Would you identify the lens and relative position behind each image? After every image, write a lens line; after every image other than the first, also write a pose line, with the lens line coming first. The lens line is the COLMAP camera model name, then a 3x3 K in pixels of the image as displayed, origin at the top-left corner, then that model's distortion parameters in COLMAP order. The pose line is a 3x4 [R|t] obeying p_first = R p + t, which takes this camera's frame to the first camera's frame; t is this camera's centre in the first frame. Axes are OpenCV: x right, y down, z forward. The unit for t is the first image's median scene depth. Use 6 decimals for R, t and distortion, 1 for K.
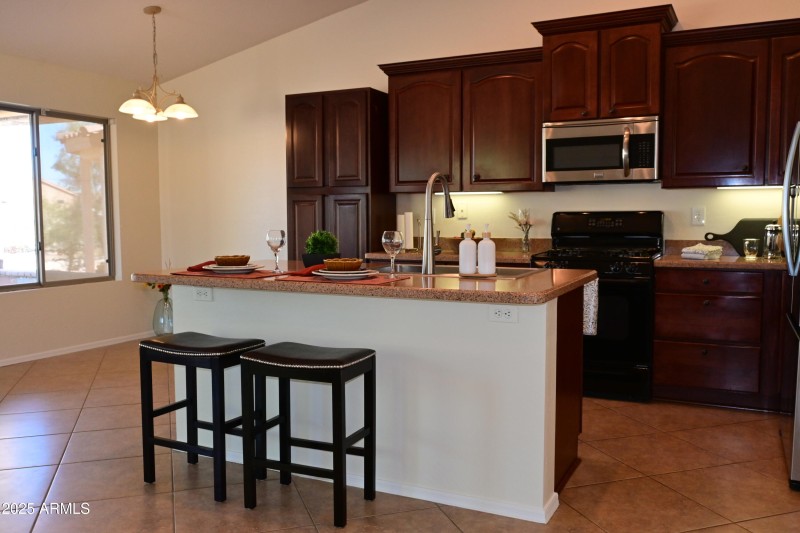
lens RADIAL K [[693.4, 0, 400.0], [0, 693.4, 266.5], [0, 0, 1]] dist [-0.019325, -0.005552]
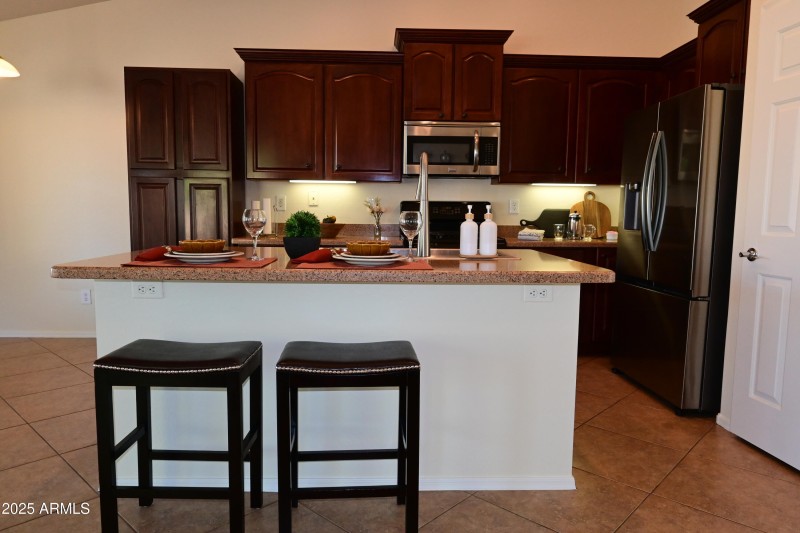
lens RADIAL K [[540.9, 0, 400.0], [0, 540.9, 266.5], [0, 0, 1]] dist [-0.008740, 0.000663]
pose [[0.877299, -0.033725, 0.478758, -0.242057], [0.019425, 0.999206, 0.034792, -0.001852], [-0.479551, -0.021223, 0.877257, 0.241844]]
